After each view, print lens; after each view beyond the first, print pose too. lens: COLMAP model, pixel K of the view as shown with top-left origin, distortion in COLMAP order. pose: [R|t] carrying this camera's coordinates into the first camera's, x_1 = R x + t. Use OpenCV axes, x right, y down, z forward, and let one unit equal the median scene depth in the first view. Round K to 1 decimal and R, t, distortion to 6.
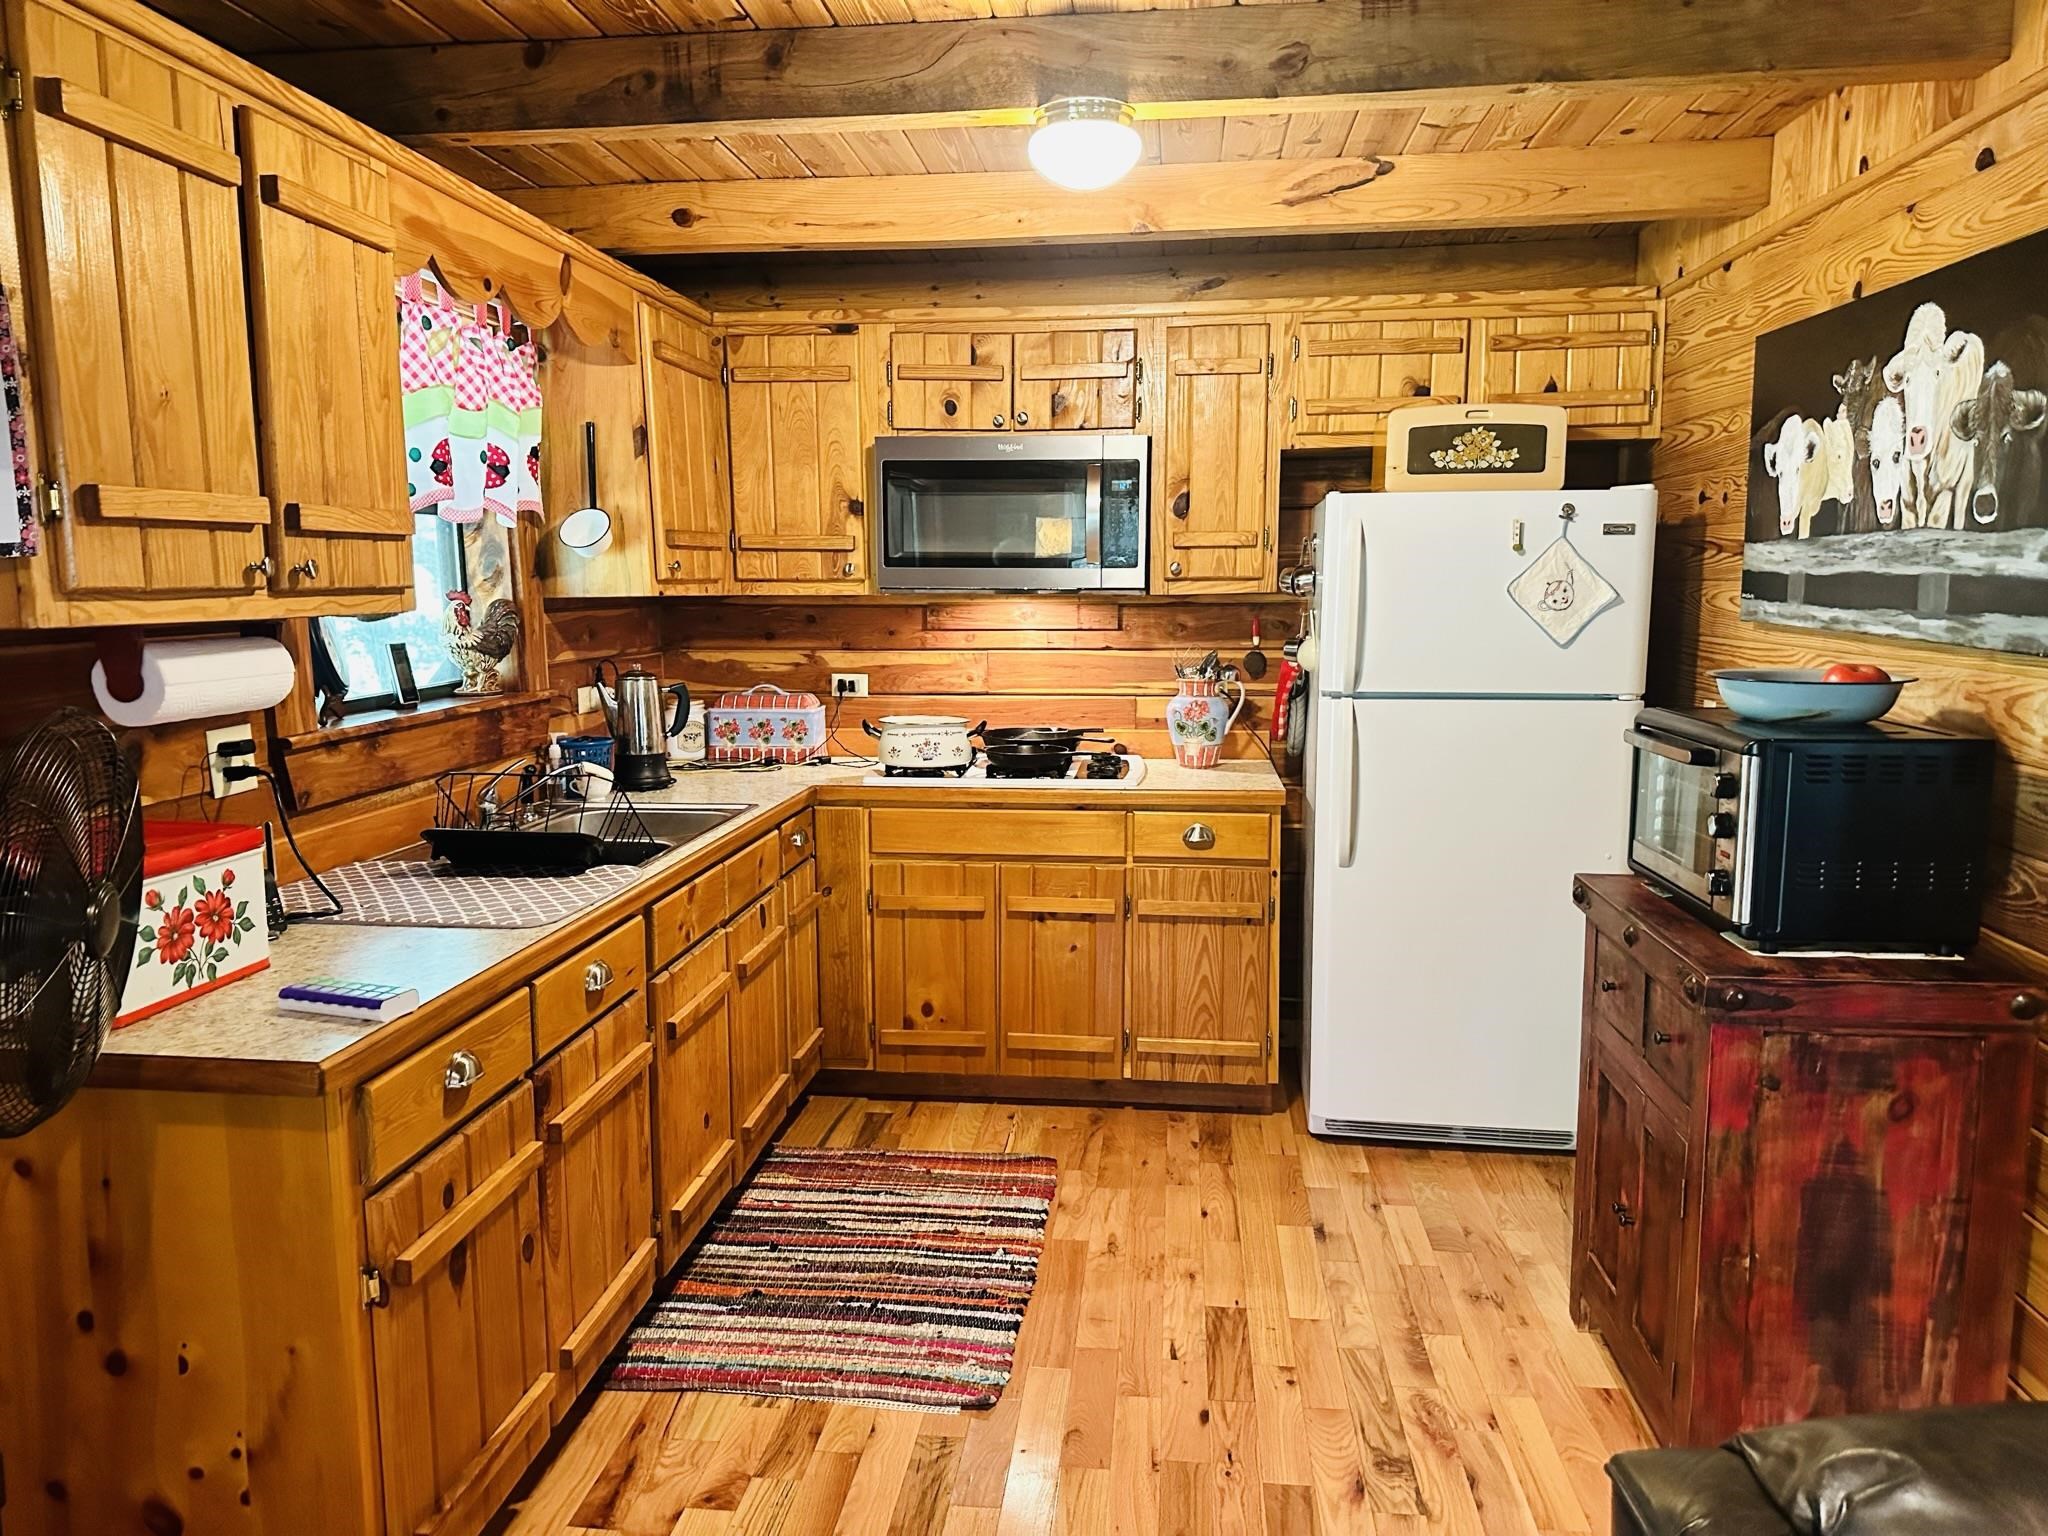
lens RADIAL K [[1453.9, 0, 1024.0], [0, 1453.9, 768.0], [0, 0, 1]] dist [0.047526, -0.054861]
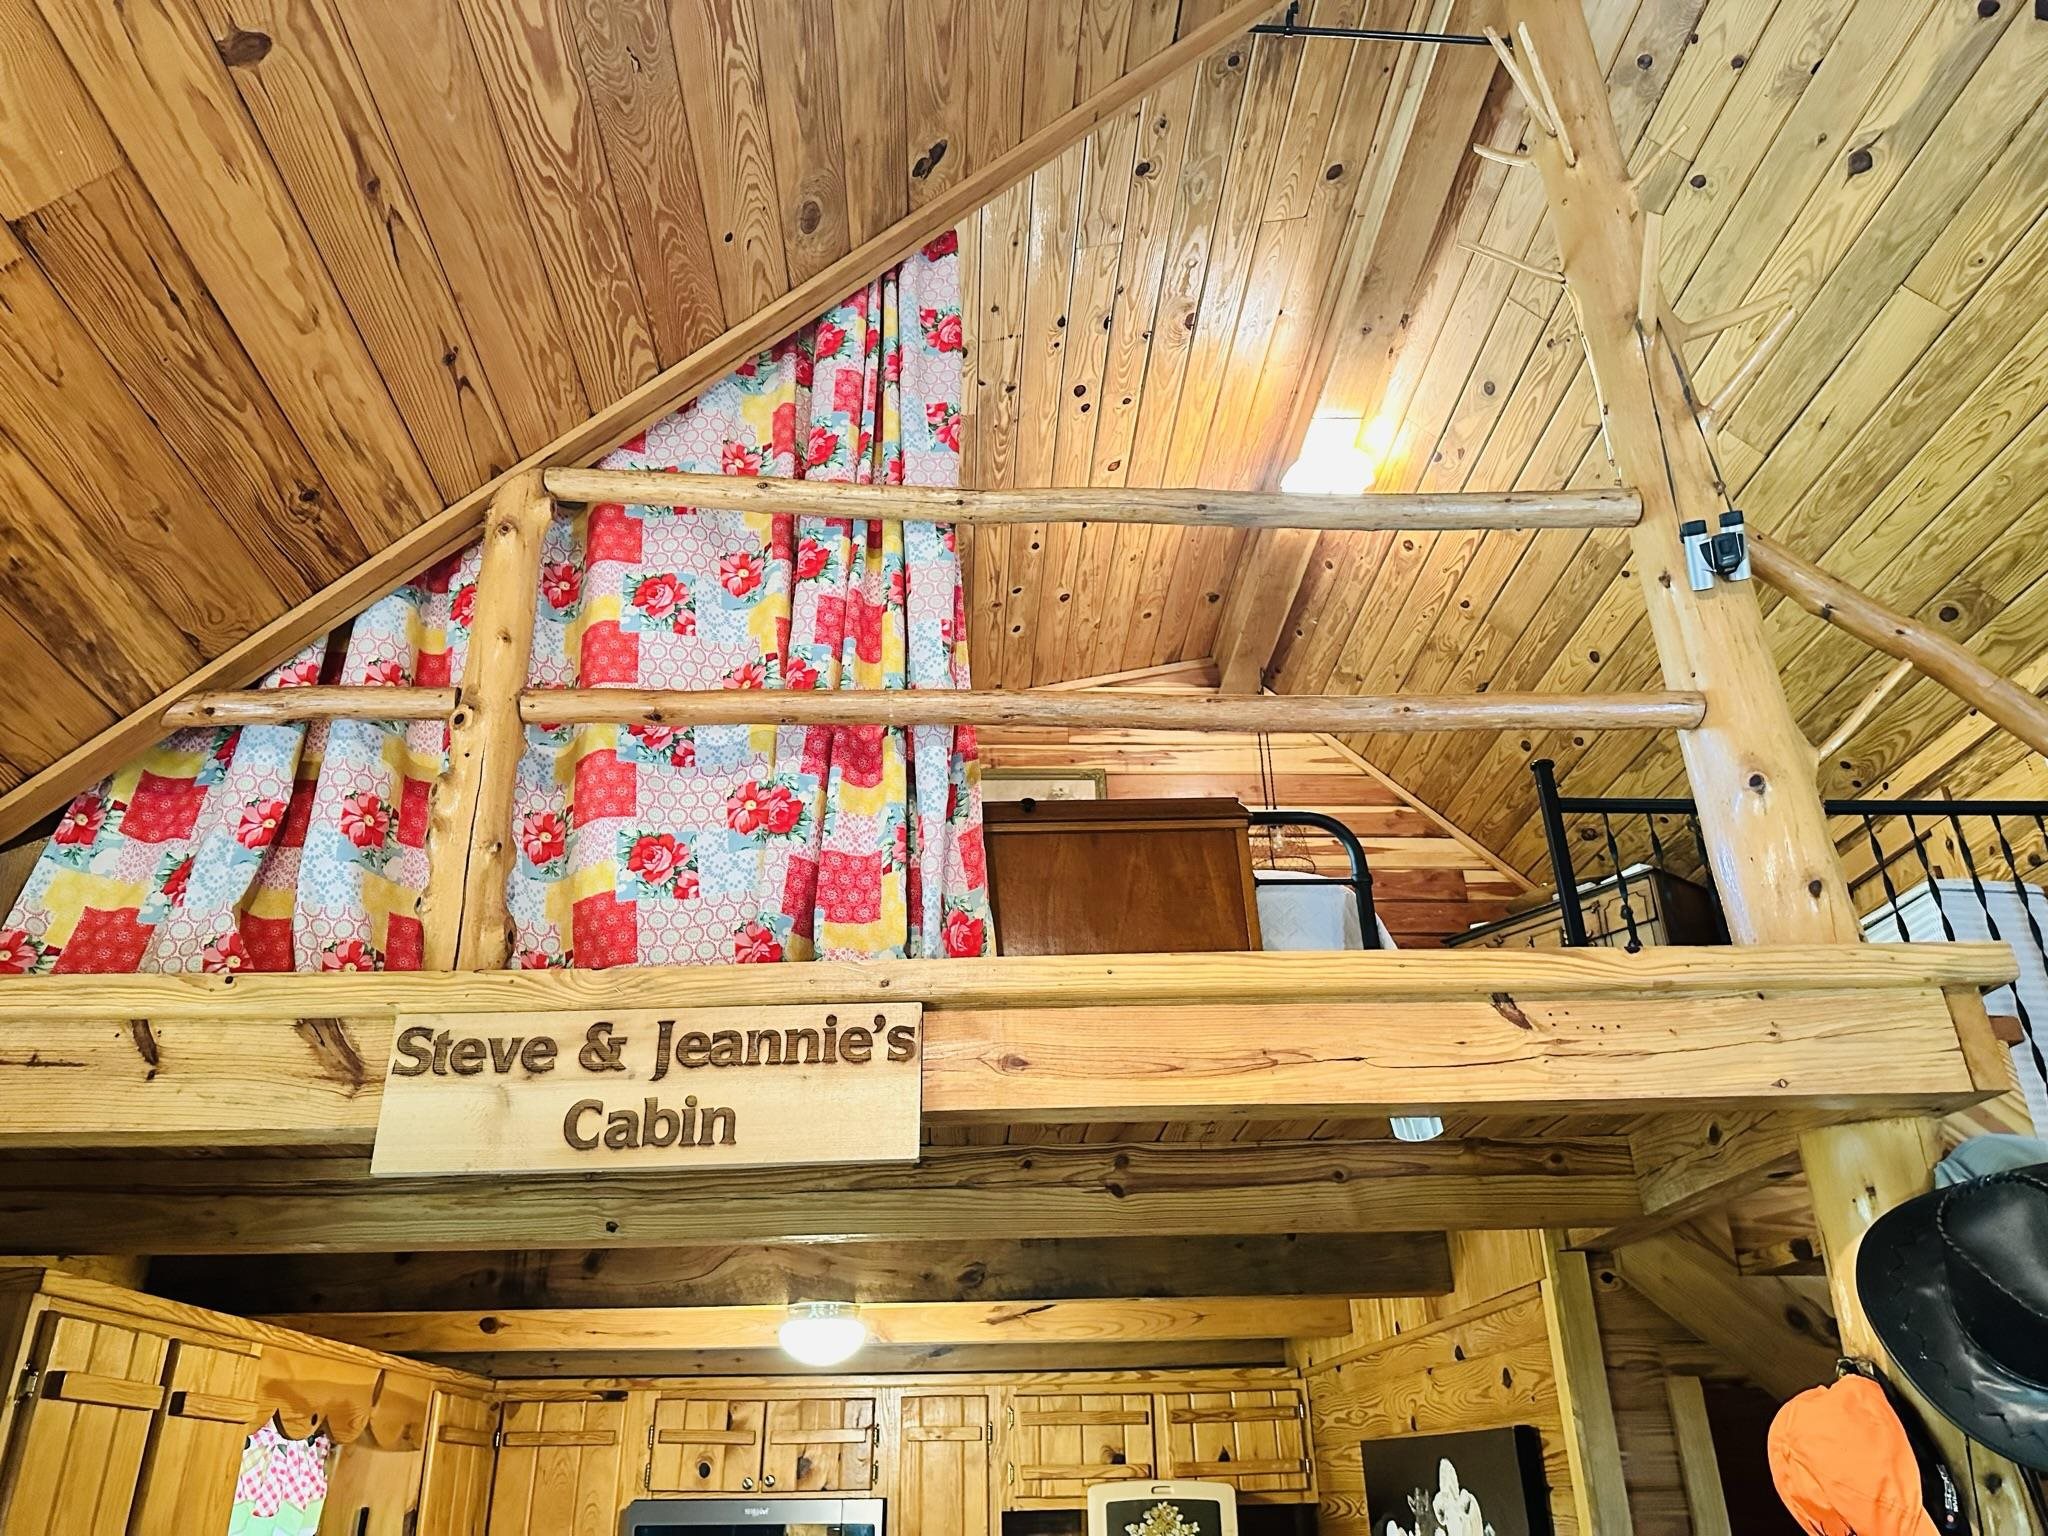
lens RADIAL K [[1448.0, 0, 1015.7], [0, 1448.0, 763.3], [0, 0, 1]] dist [0.030397, -0.046236]
pose [[0.989616, 0.055211, 0.132707, 0.007776], [0.030214, 0.822747, -0.567604, -0.062733], [-0.140523, 0.565719, 0.812536, -0.258679]]
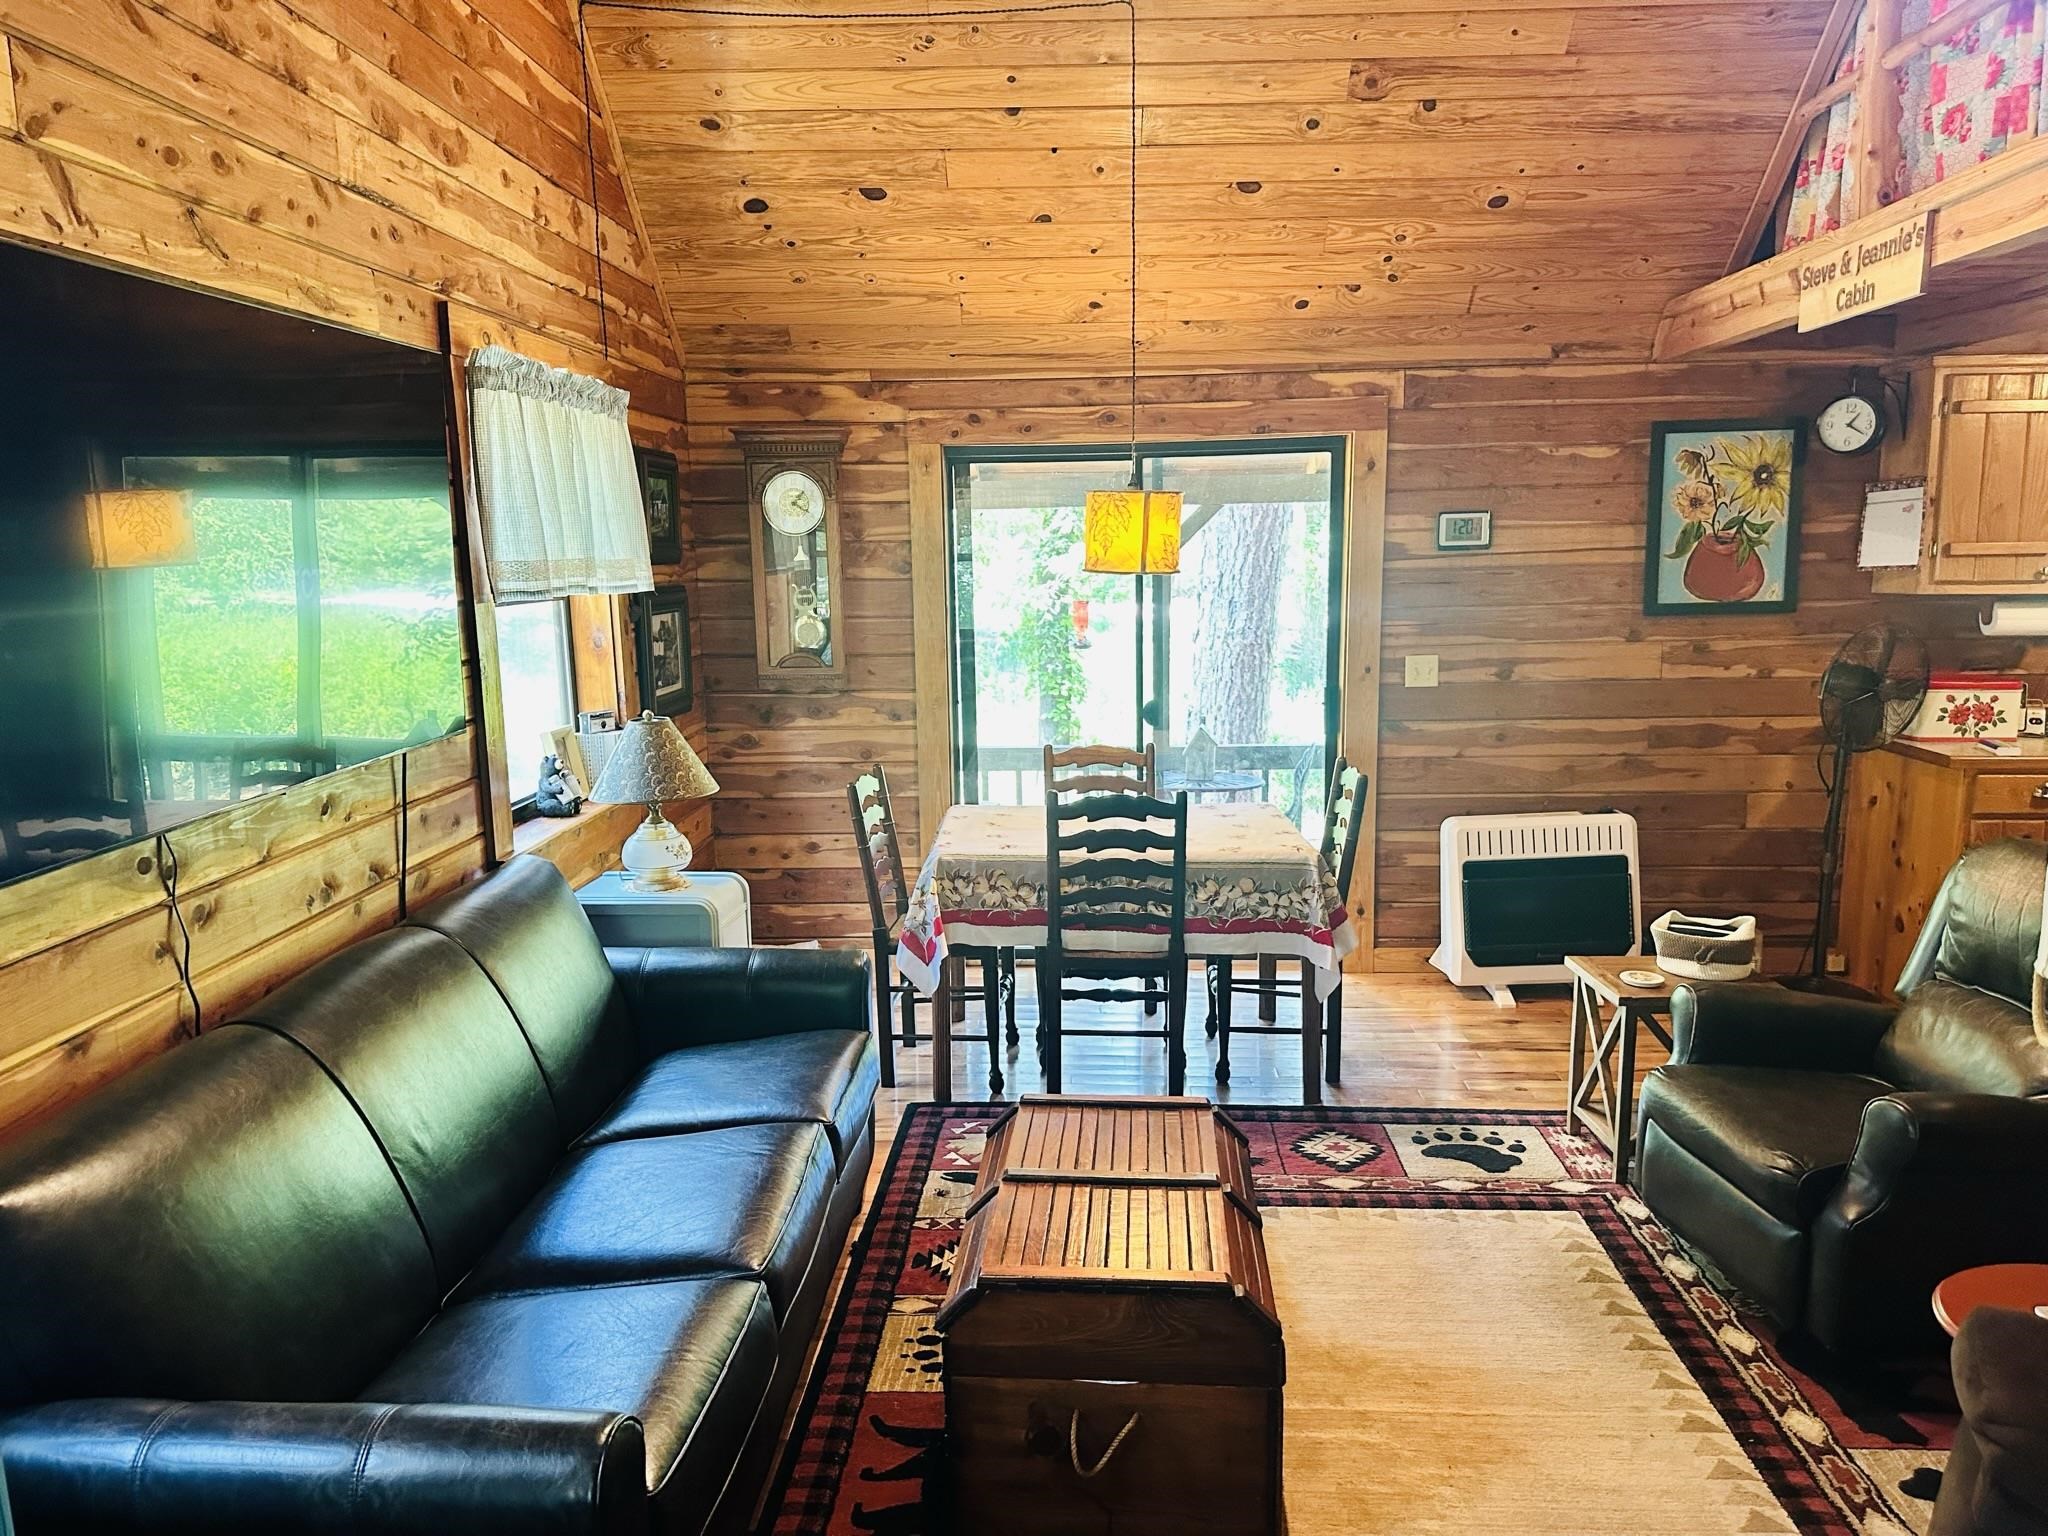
lens RADIAL K [[1453.9, 0, 1024.0], [0, 1453.9, 768.0], [0, 0, 1]] dist [0.047526, -0.054861]
pose [[0.060608, 0.160950, -0.985100, 0.975725], [-0.124717, 0.980401, 0.152509, 0.008675], [0.990340, 0.113615, 0.079494, -0.429198]]
